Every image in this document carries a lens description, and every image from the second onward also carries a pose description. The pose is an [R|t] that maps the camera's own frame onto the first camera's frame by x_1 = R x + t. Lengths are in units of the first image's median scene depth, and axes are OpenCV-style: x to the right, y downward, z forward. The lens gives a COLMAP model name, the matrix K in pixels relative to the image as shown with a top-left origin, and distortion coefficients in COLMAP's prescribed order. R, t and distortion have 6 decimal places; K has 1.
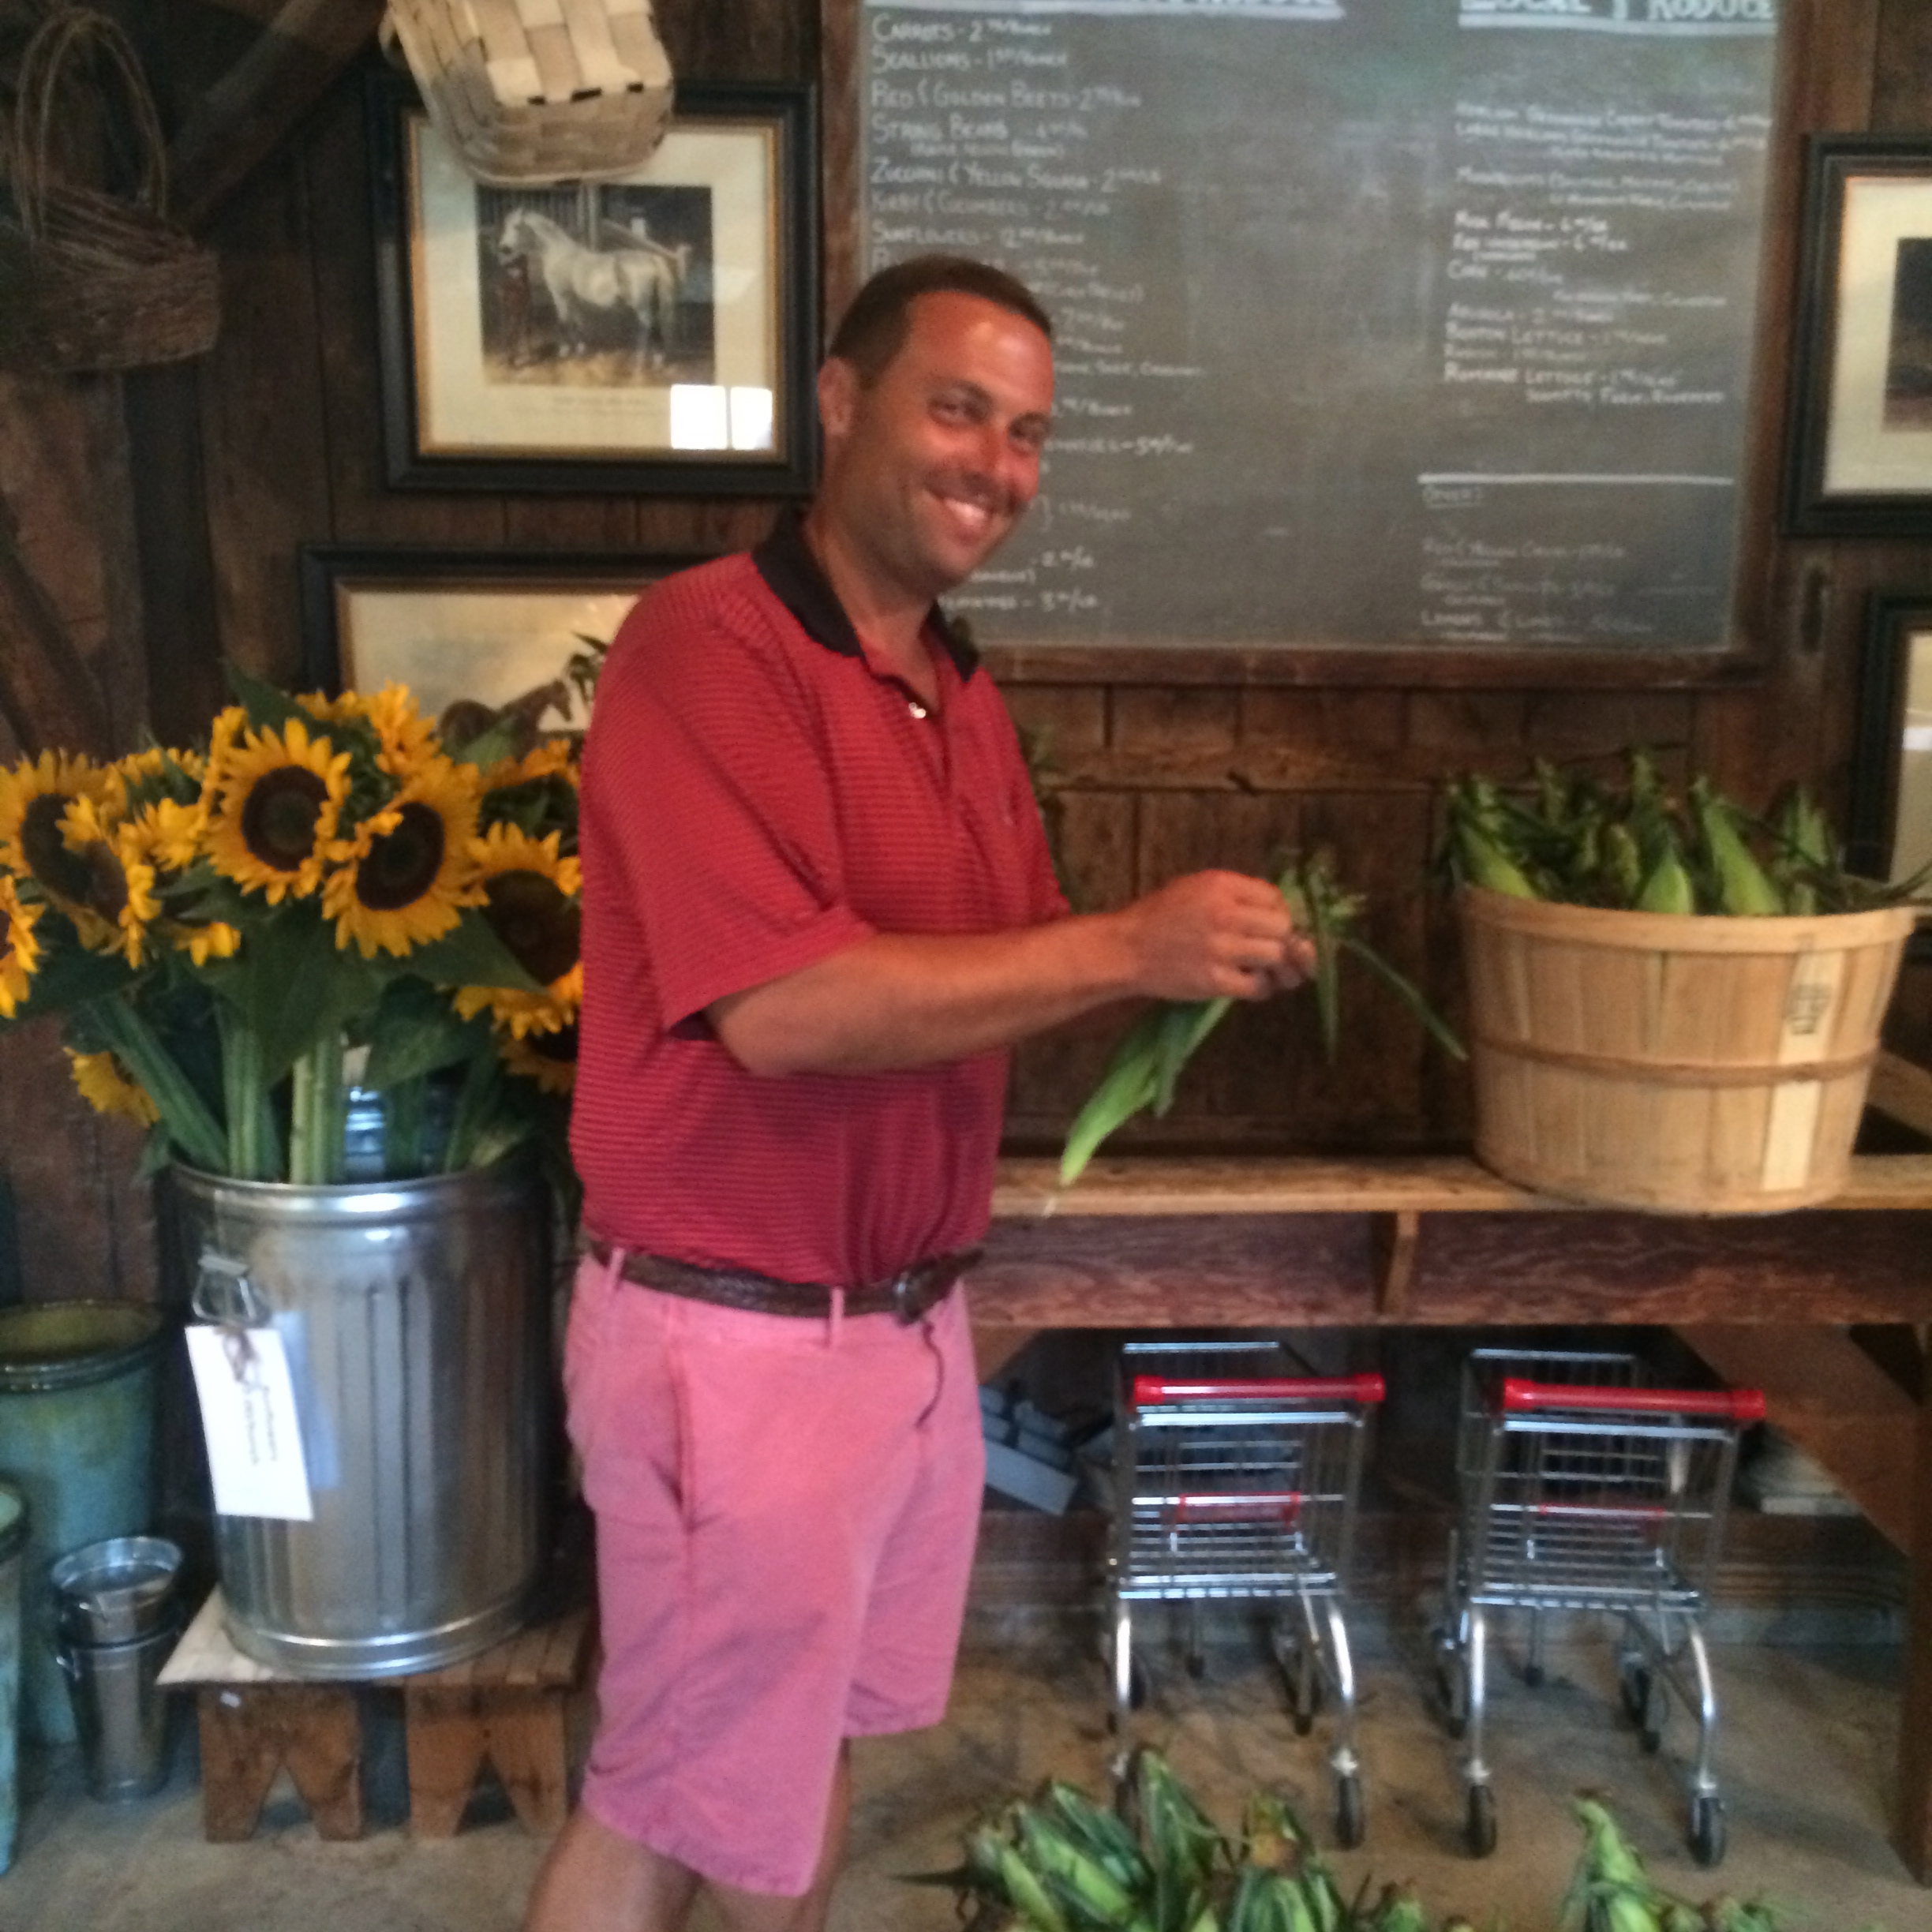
lens RADIAL K [[2090.3, 0, 868.6], [0, 2090.3, 928.5], [0, 0, 1]] dist [0.061813, -0.100629]
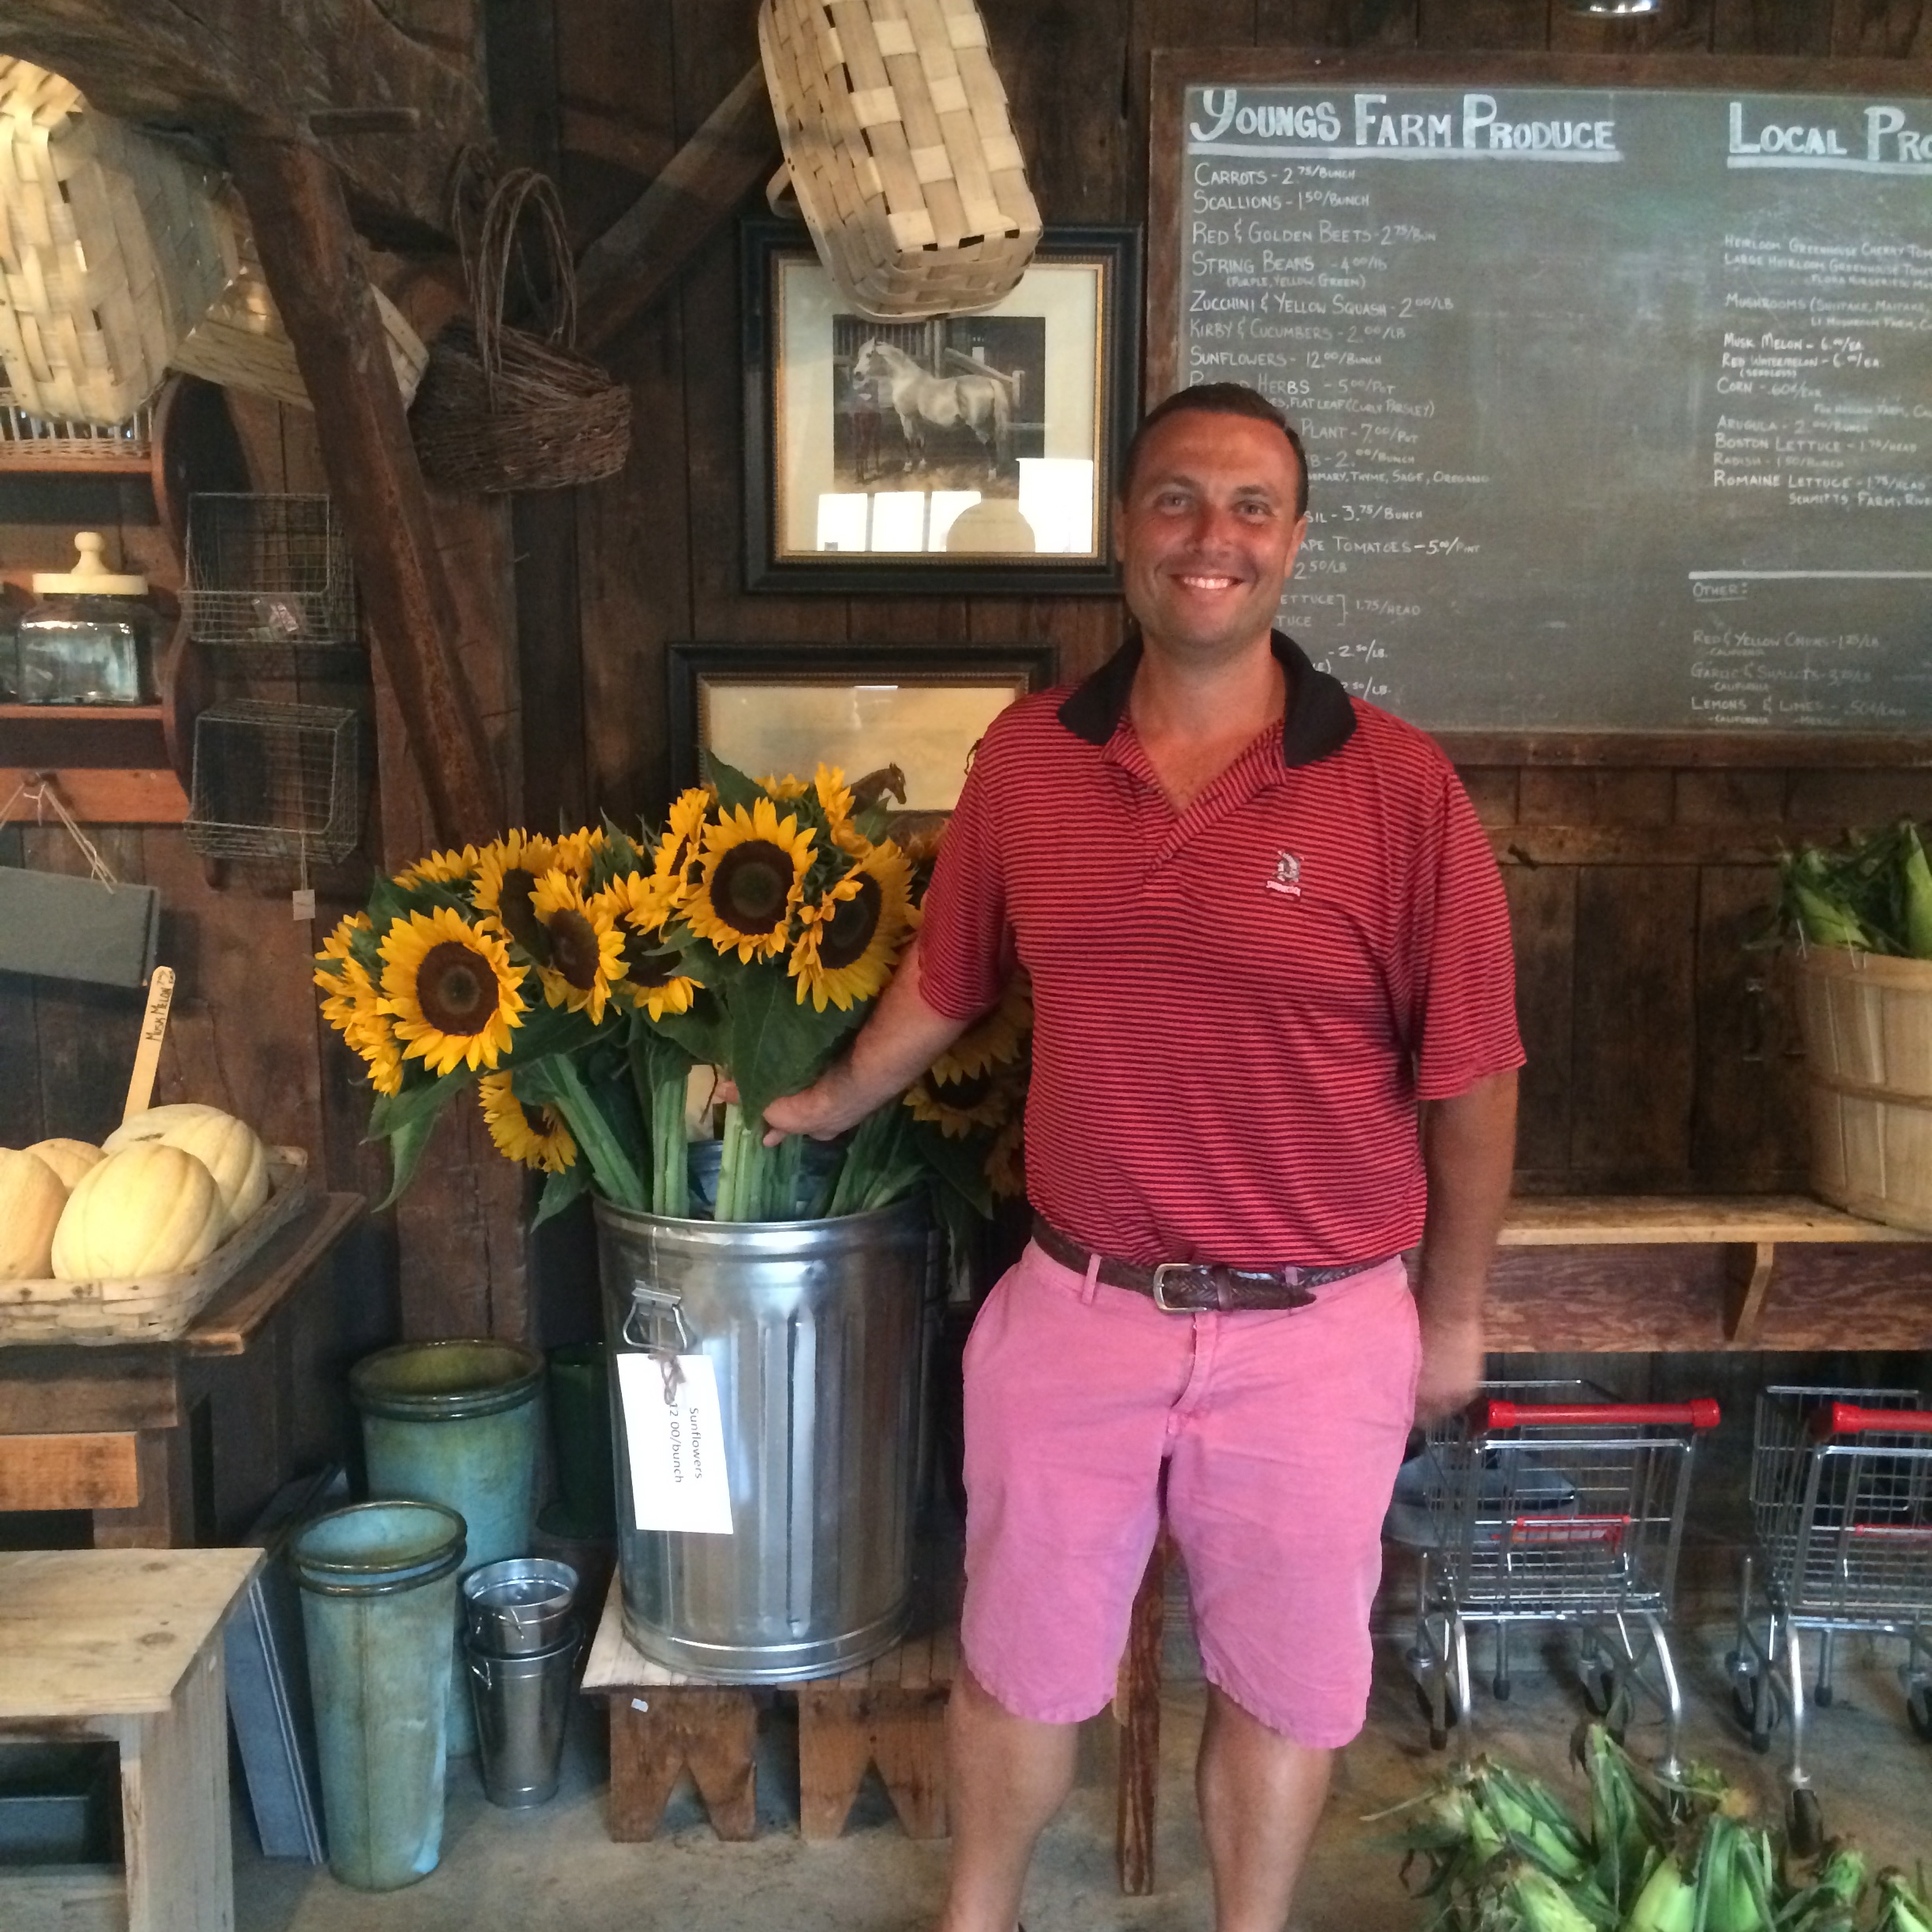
lens RADIAL K [[2090.3, 0, 868.6], [0, 2090.3, 928.5], [0, 0, 1]] dist [0.061813, -0.100629]
pose [[0.999919, -0.003728, -0.012166, -0.159275], [0.003201, 0.999066, -0.043101, 0.013960], [0.012316, 0.043059, 0.998997, -0.086903]]
